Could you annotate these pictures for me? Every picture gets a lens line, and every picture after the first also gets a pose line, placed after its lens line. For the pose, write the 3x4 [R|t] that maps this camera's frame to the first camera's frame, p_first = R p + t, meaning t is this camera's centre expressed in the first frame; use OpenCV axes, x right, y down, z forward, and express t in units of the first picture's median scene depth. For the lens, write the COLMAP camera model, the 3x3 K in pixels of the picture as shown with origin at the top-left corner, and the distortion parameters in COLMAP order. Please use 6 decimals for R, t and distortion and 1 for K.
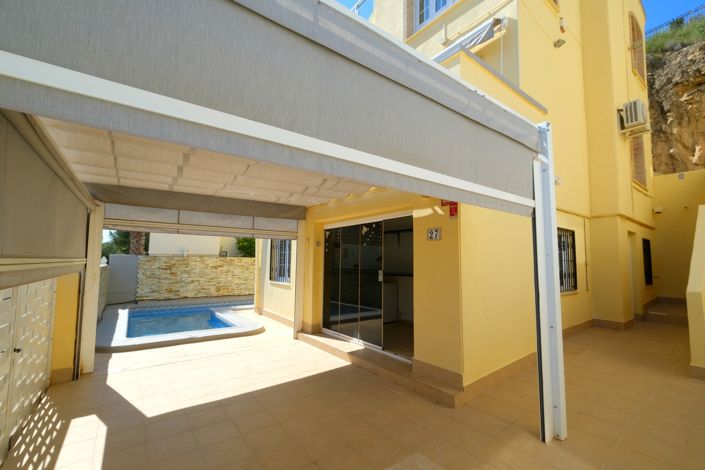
lens RADIAL K [[308.8, 0, 353.0], [0, 308.8, 239.4], [0, 0, 1]] dist [0.004414, -0.000197]
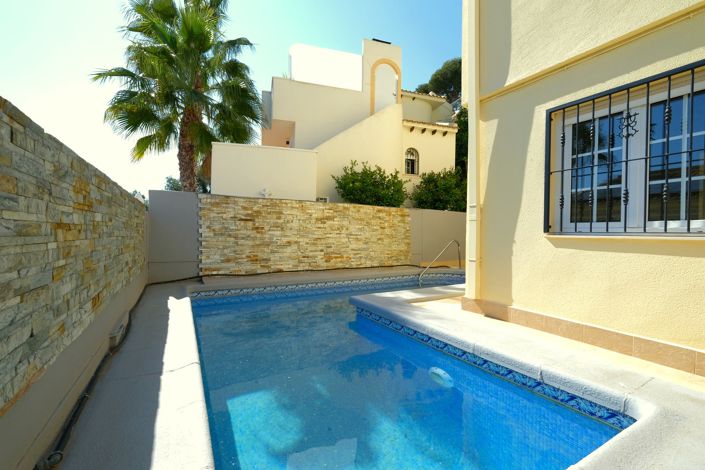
lens RADIAL K [[308.8, 0, 358.2], [0, 308.8, 235.9], [0, 0, 1]] dist [0.004414, -0.000197]
pose [[0.995512, 0.001317, -0.094627, -0.627412], [0.006240, 0.996814, 0.079522, 0.144541], [0.094430, -0.079756, 0.992332, 0.833463]]
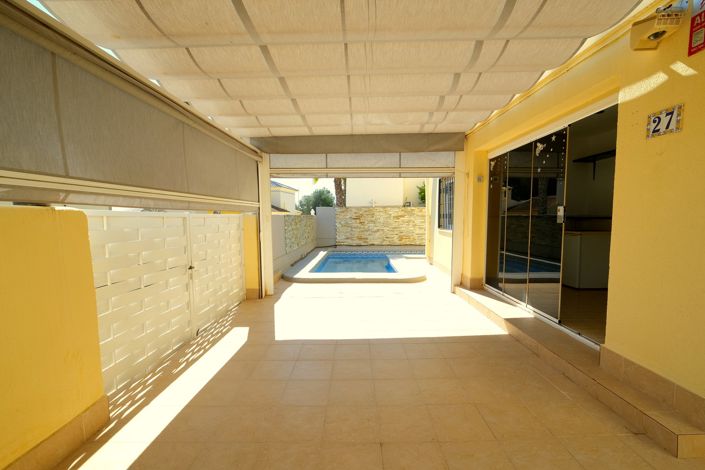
lens RADIAL K [[308.8, 0, 352.2], [0, 308.8, 239.7], [0, 0, 1]] dist [0.004414, -0.000197]
pose [[0.800731, 0.030643, -0.598239, 0.100559], [0.057112, 0.990236, 0.127166, 0.048390], [0.596295, -0.135993, 0.791163, 0.166687]]
